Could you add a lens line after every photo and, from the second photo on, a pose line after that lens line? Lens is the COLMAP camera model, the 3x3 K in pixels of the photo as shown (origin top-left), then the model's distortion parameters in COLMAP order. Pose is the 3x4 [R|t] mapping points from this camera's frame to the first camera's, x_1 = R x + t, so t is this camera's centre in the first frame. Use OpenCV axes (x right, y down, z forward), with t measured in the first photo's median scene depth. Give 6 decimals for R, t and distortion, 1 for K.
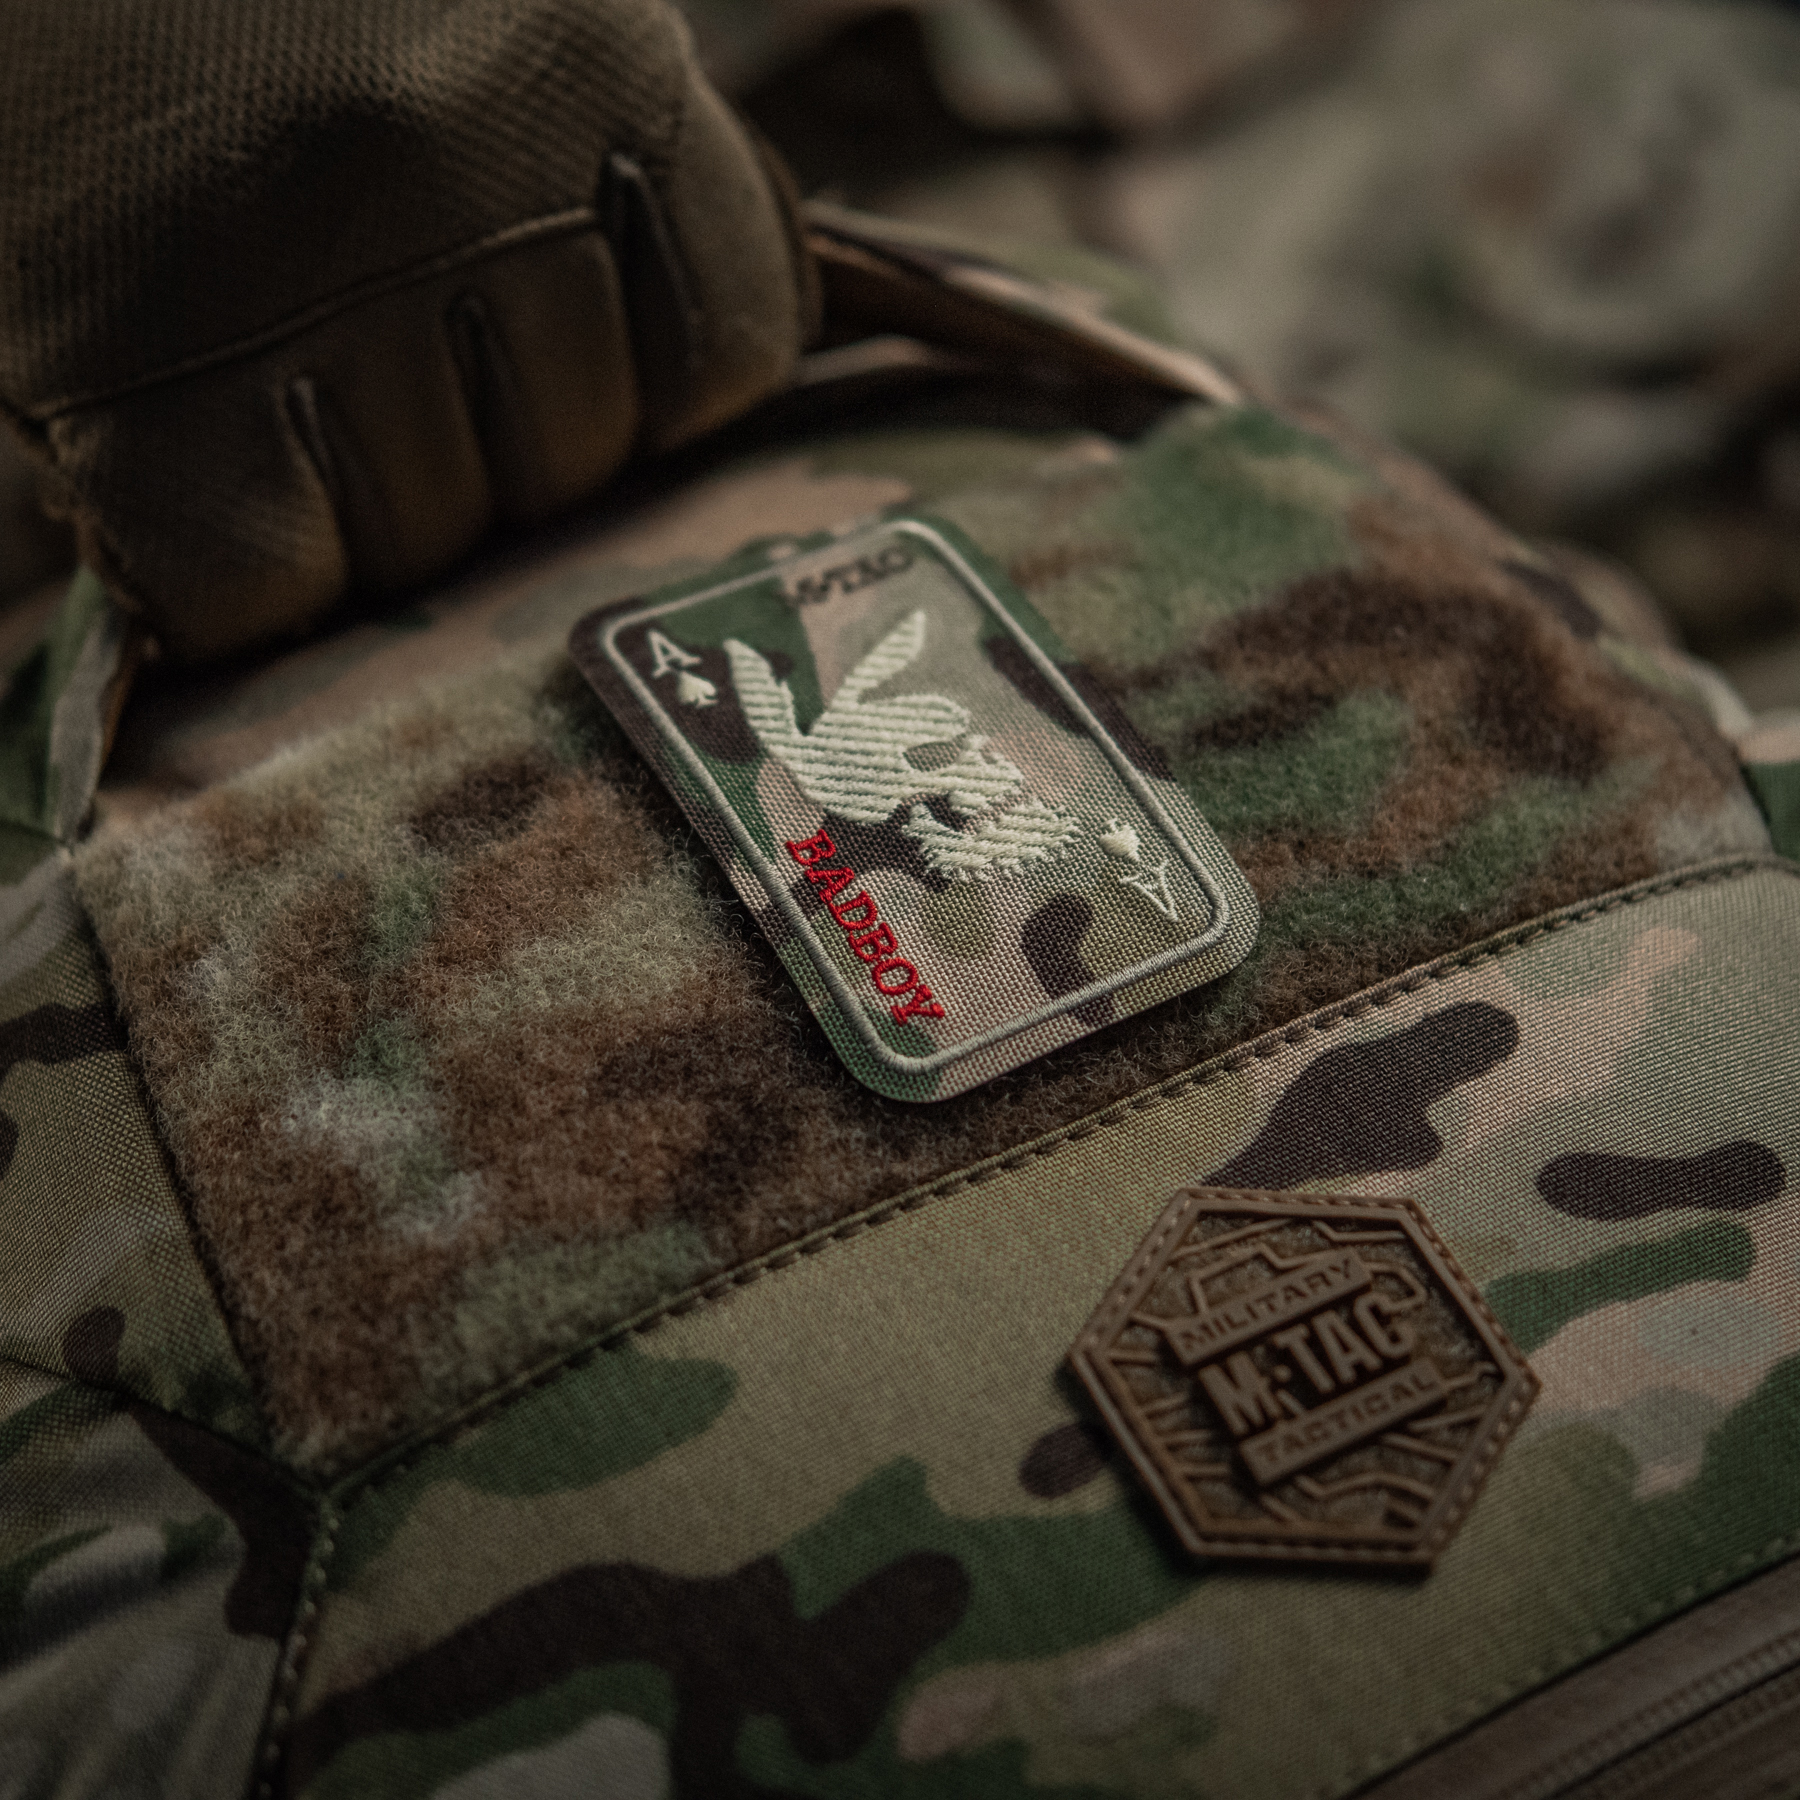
lens RADIAL K [[4627.0, 0, 785.7], [0, 4627.0, 900.5], [0, 0, 1]] dist [-0.065112, 0.395044]
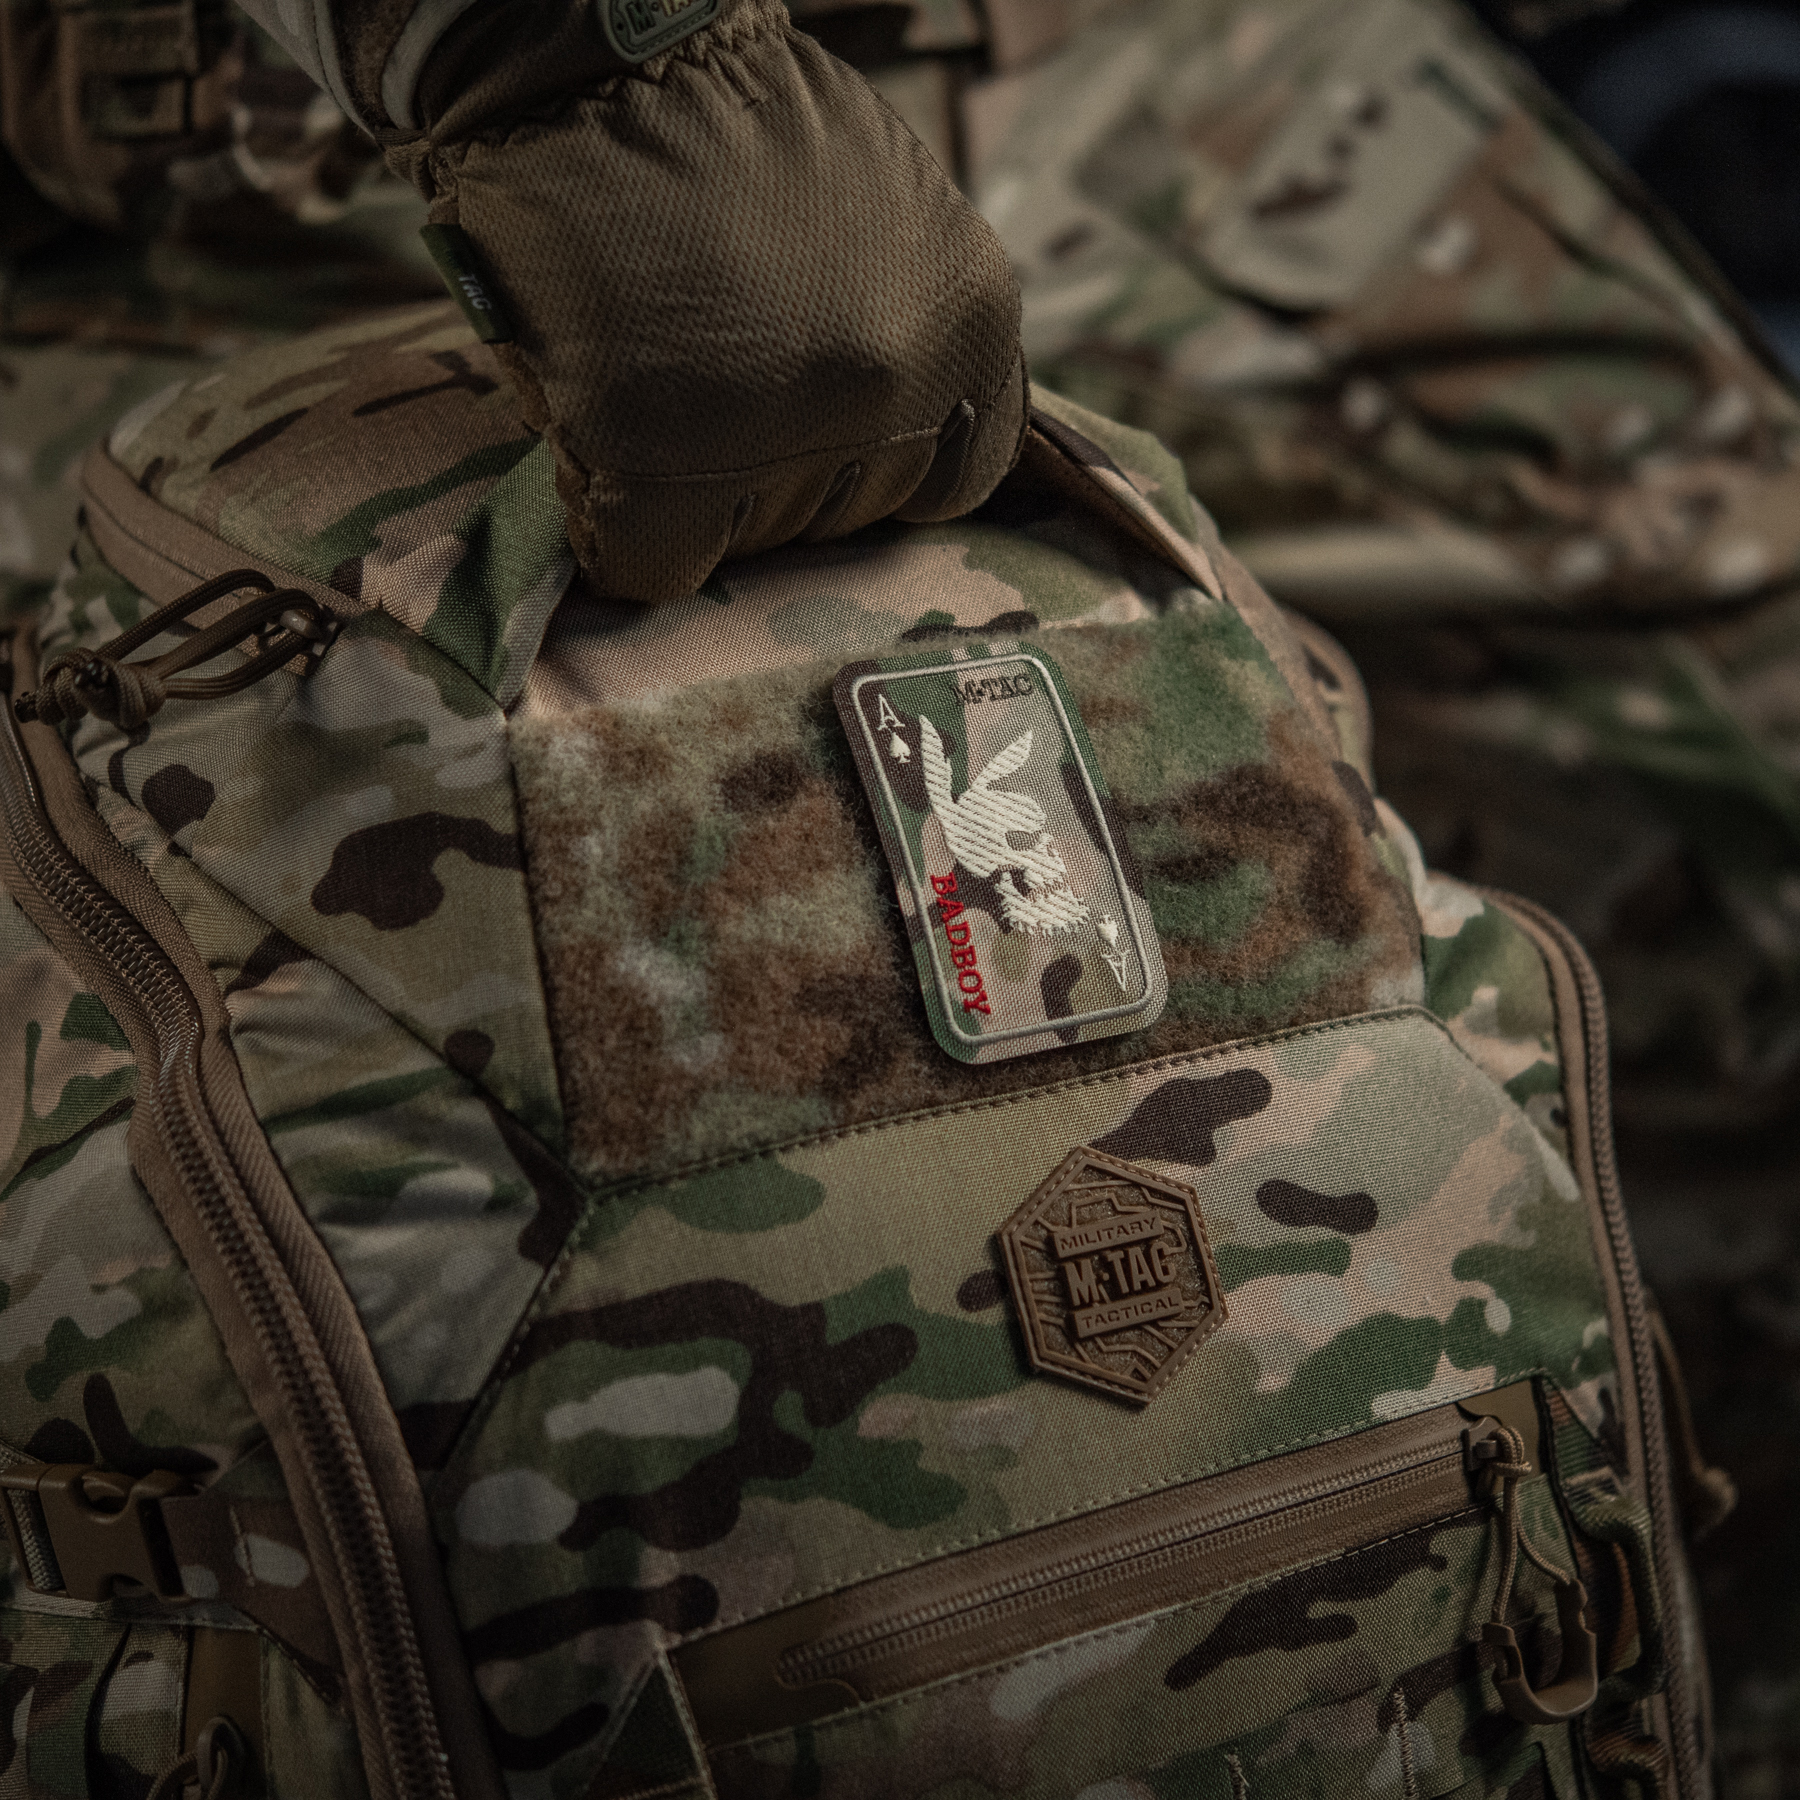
lens RADIAL K [[4638.2, 0, 896.4], [0, 4638.2, 903.7], [0, 0, 1]] dist [-0.033707, -0.554431]
pose [[0.910148, 0.294335, 0.291543, -0.504442], [-0.365850, 0.901224, 0.232270, -0.393648], [-0.194380, -0.318061, 0.927930, -0.576330]]
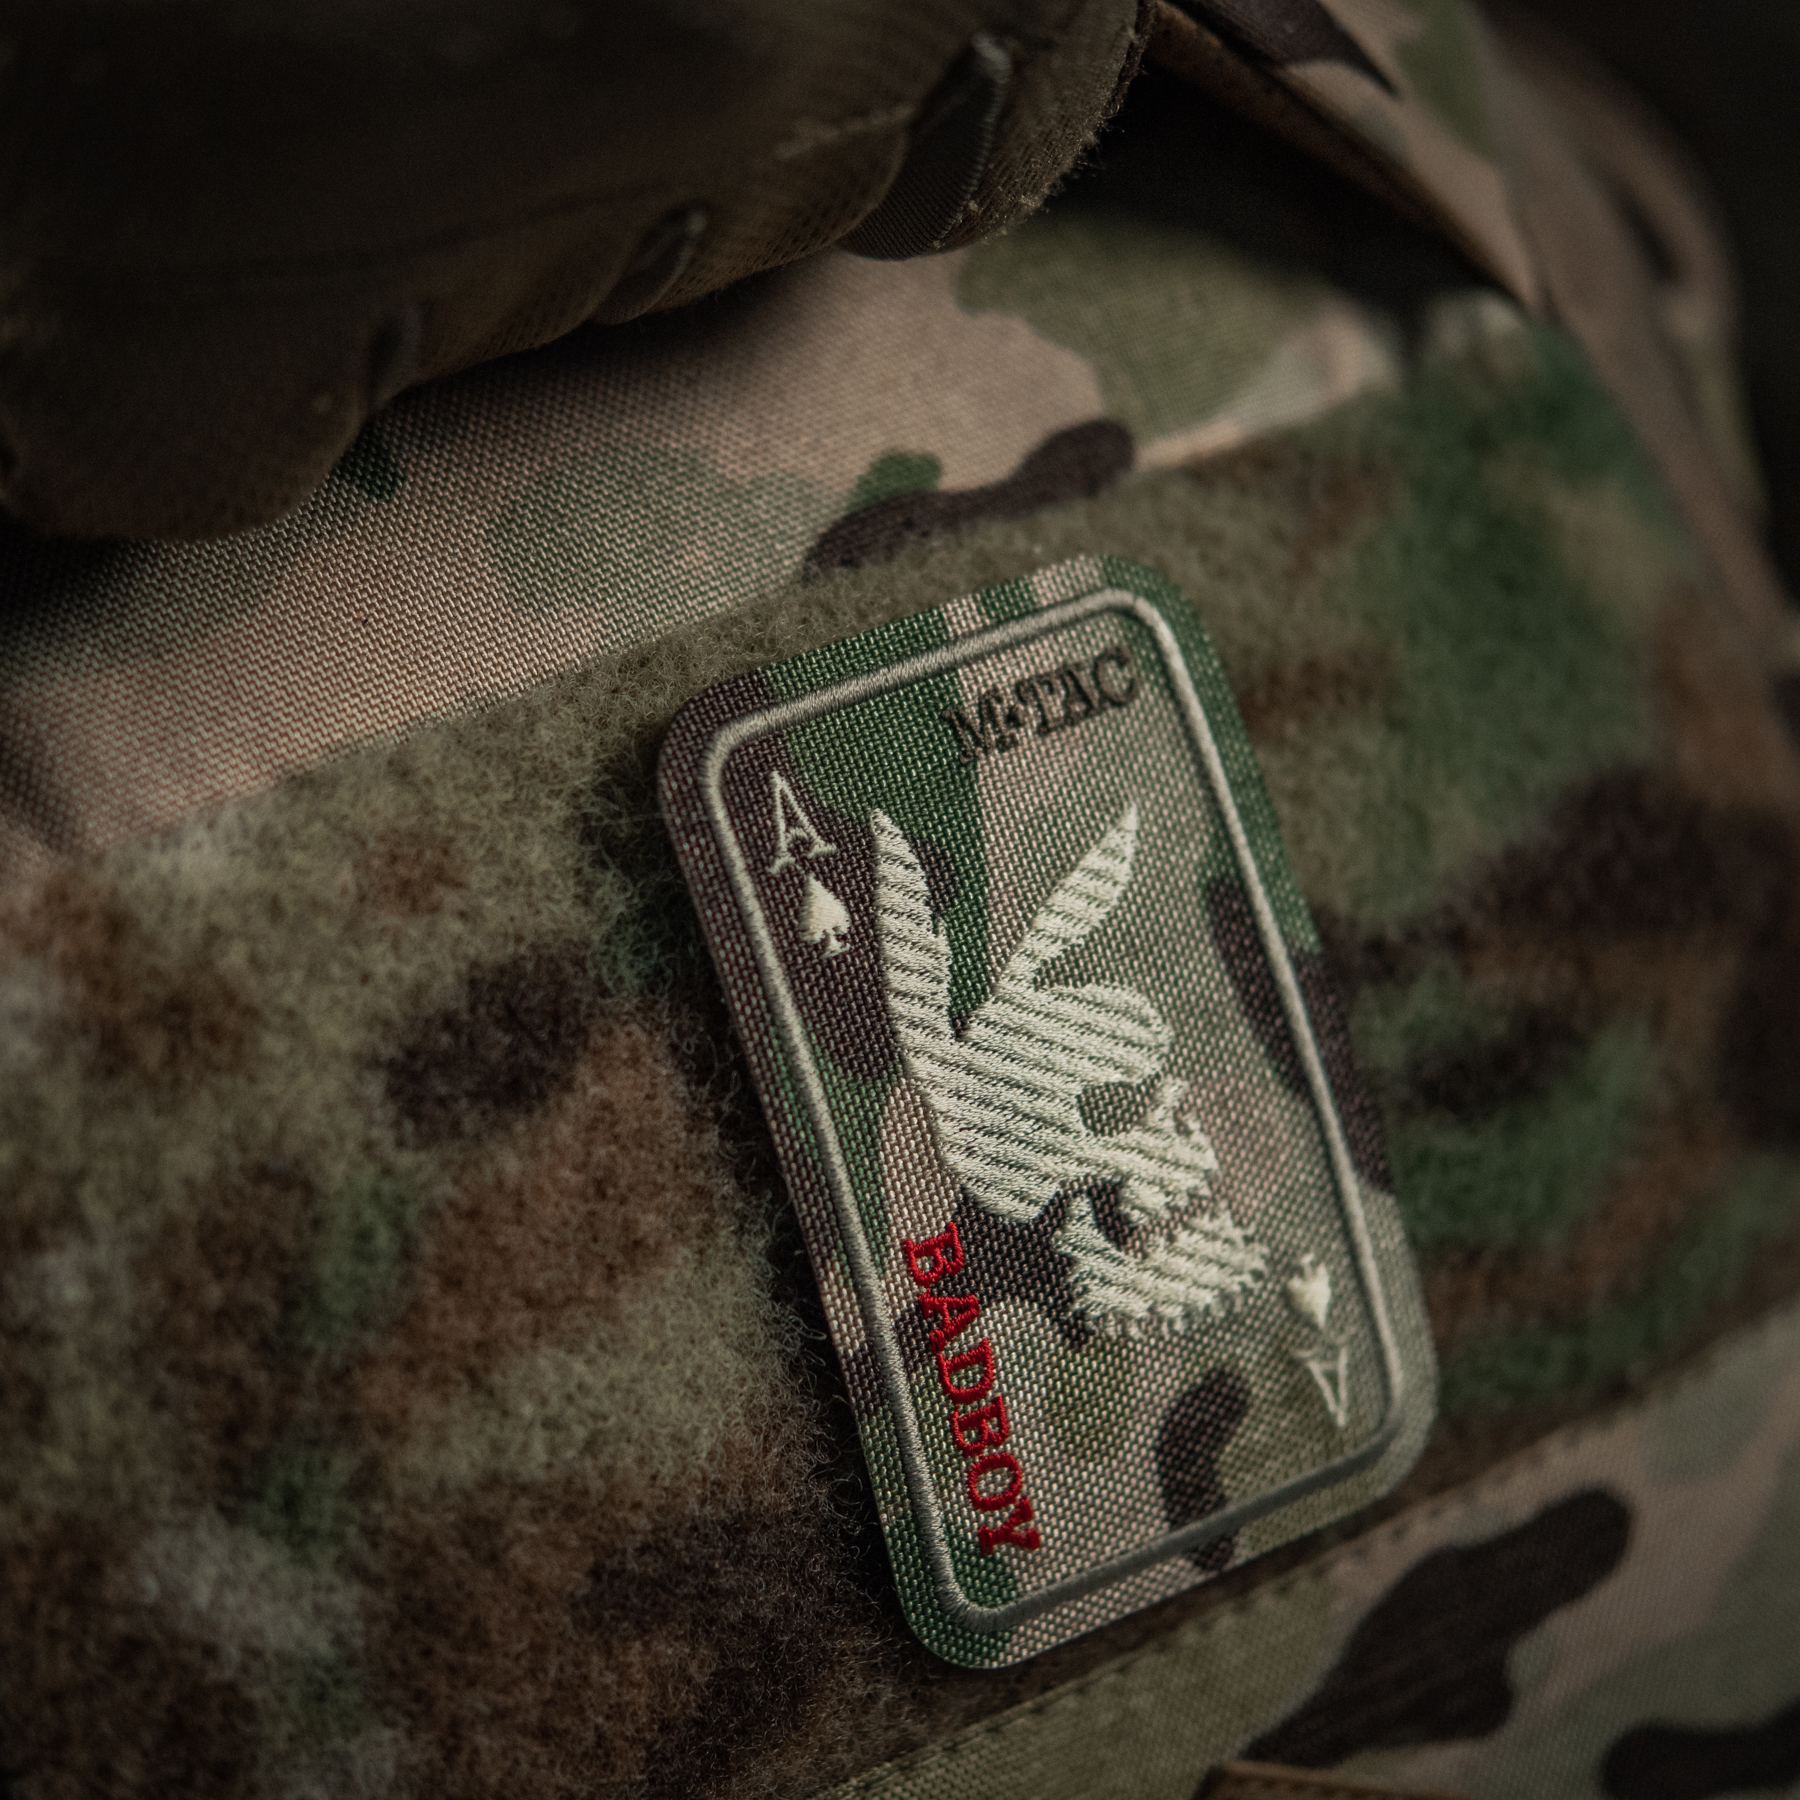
lens RADIAL K [[4830.4, 0, 863.5], [0, 4830.4, 936.3], [0, 0, 1]] dist [-0.121760, 0.300952]
pose [[0.887955, 0.163428, 0.429916, -0.325108], [-0.389900, 0.763279, 0.515154, -0.419490], [-0.243956, -0.625058, 0.741477, 0.494503]]
